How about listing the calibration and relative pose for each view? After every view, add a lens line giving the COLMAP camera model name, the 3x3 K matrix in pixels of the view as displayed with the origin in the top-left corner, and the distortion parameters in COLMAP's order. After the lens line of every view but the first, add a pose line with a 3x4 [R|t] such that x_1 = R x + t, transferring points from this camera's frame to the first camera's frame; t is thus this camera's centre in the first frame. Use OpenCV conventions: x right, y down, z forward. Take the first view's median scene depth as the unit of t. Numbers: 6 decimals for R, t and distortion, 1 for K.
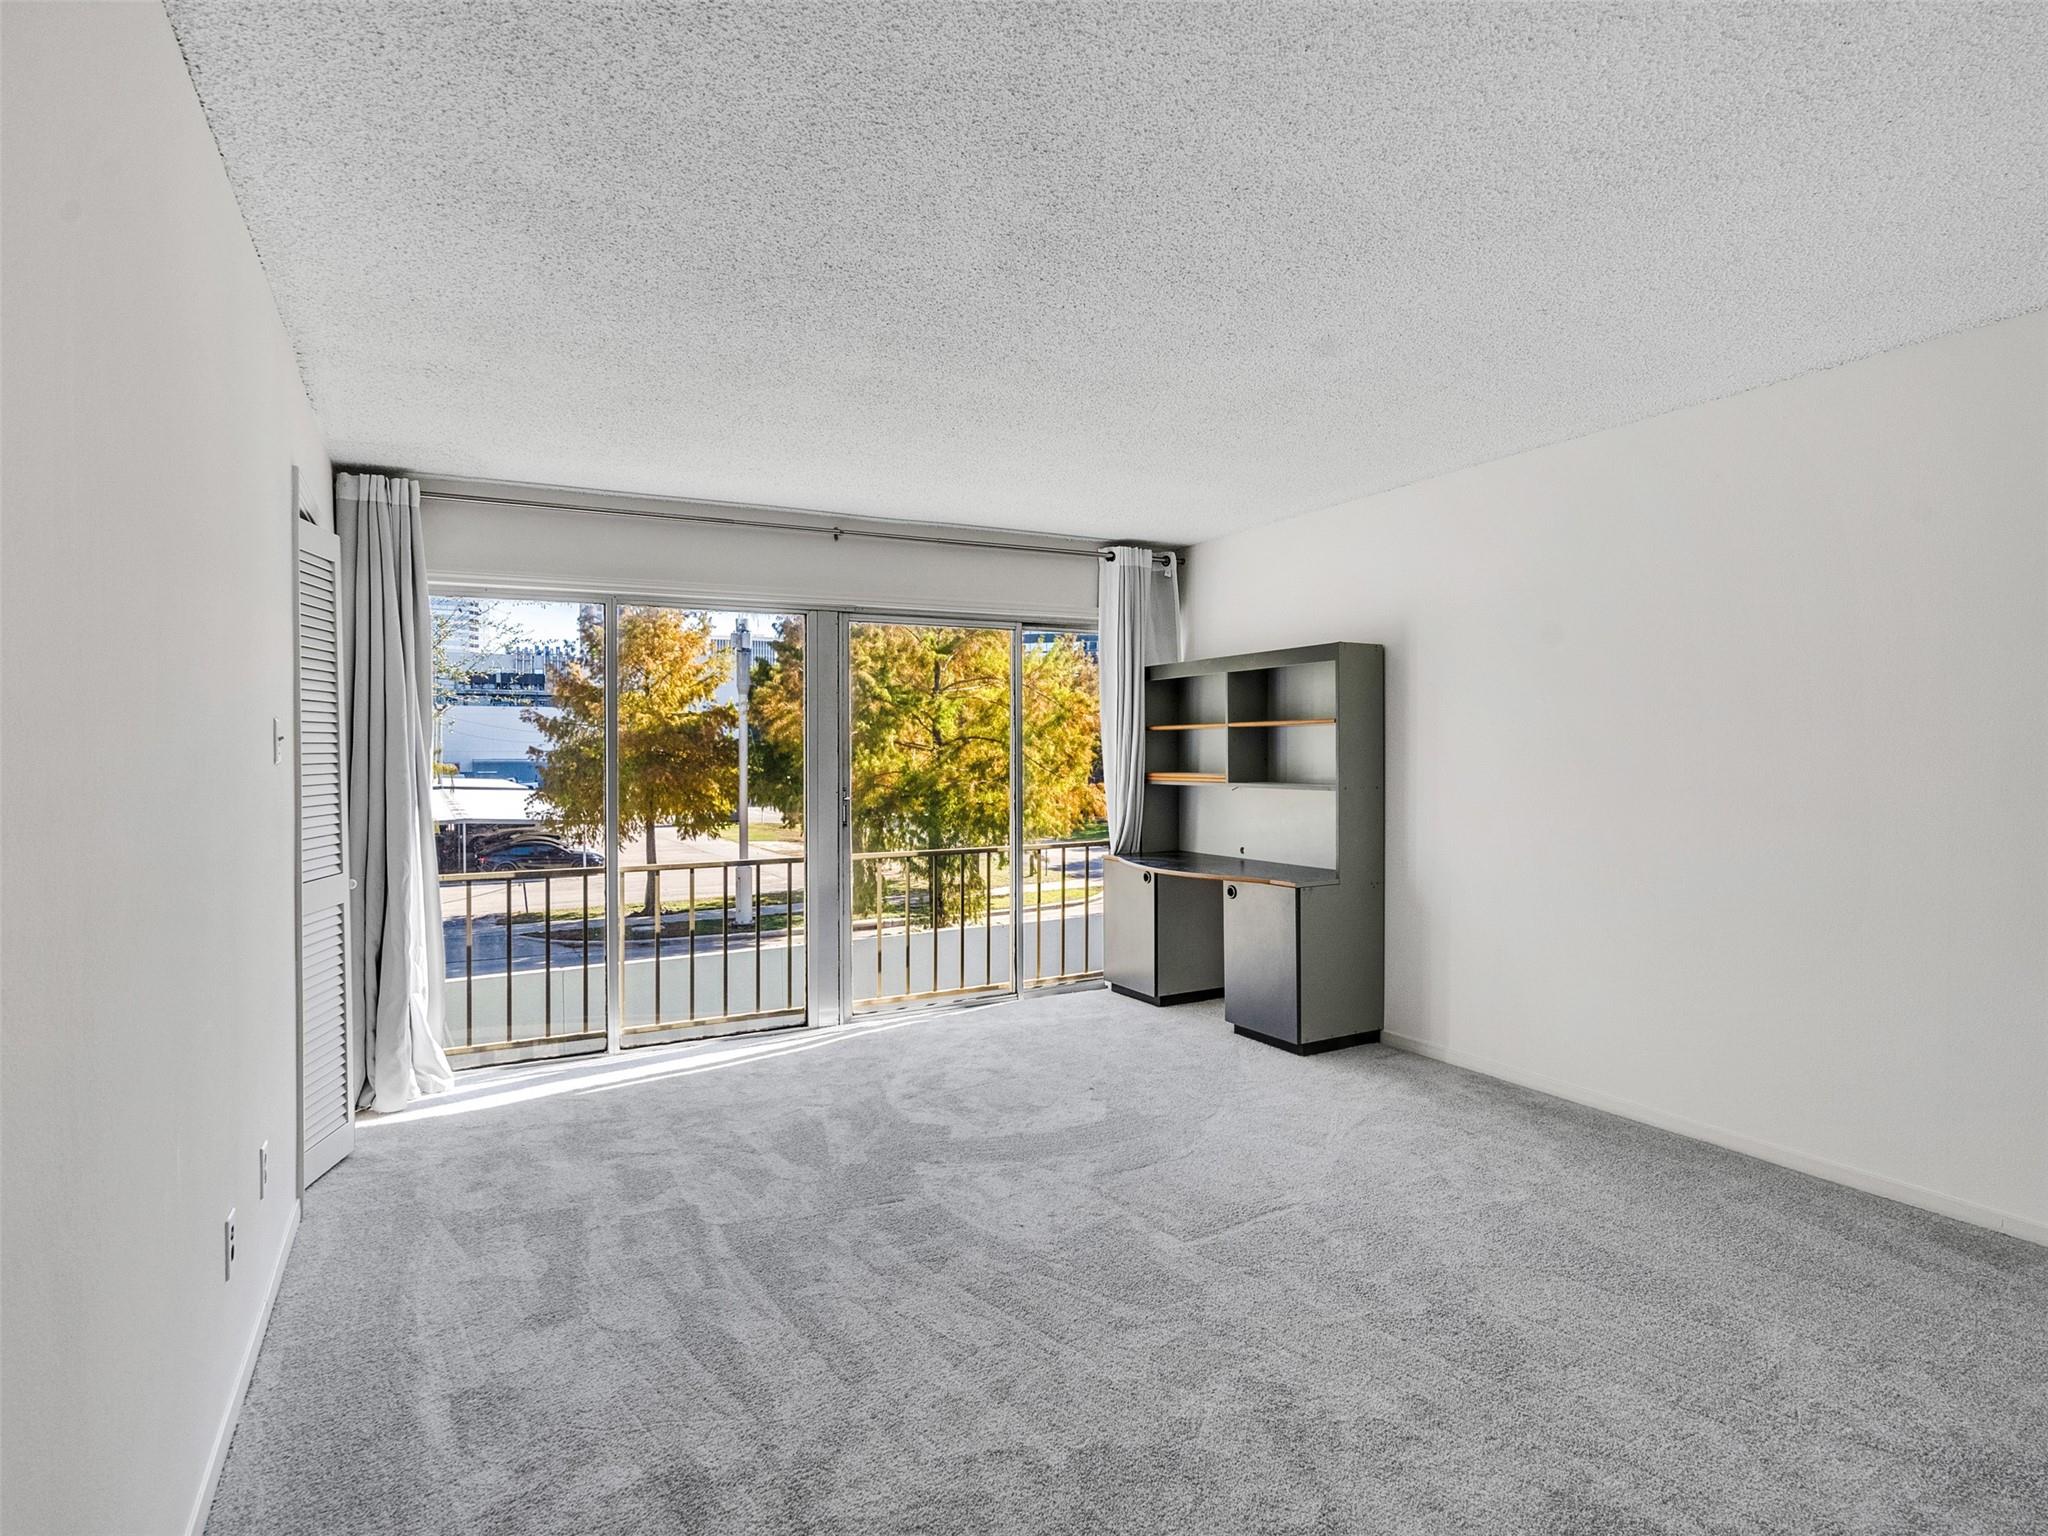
lens RADIAL K [[1047.7, 0, 1019.0], [0, 1047.7, 768.0], [0, 0, 1]] dist [-0.004795, 0.005314]
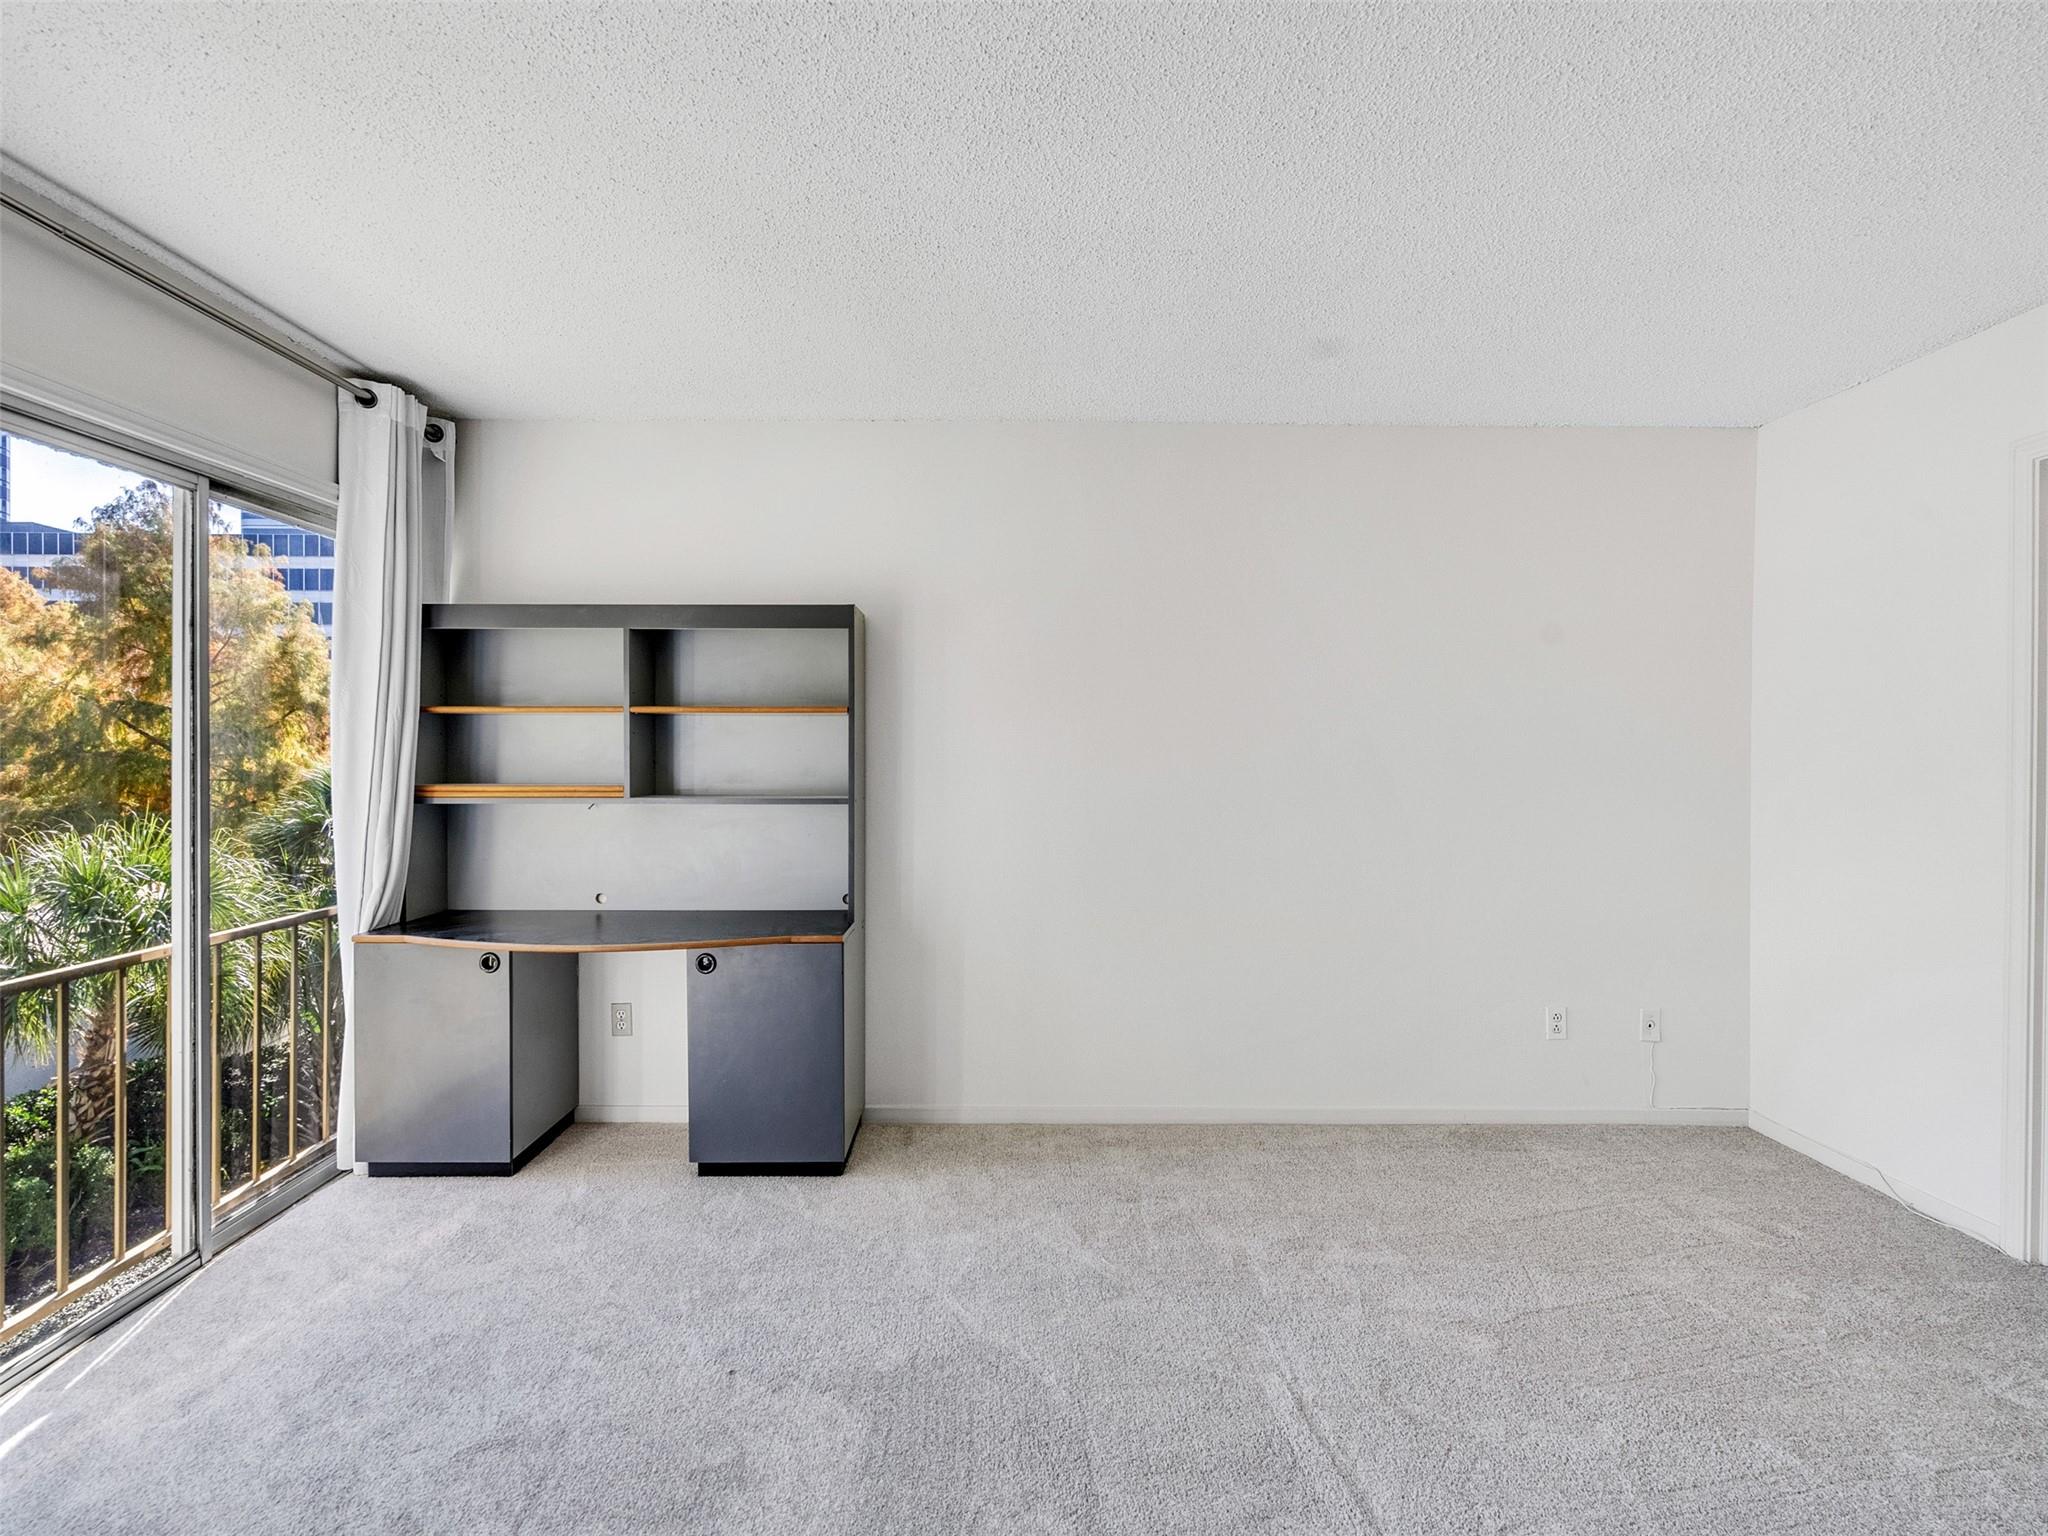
lens RADIAL K [[1047.7, 0, 1023.4], [0, 1047.7, 764.4], [0, 0, 1]] dist [-0.004795, 0.005314]
pose [[0.476619, -0.004942, 0.879096, -0.249446], [0.006497, 0.999977, 0.002099, -0.006581], [-0.879086, 0.004711, 0.476640, 0.453871]]
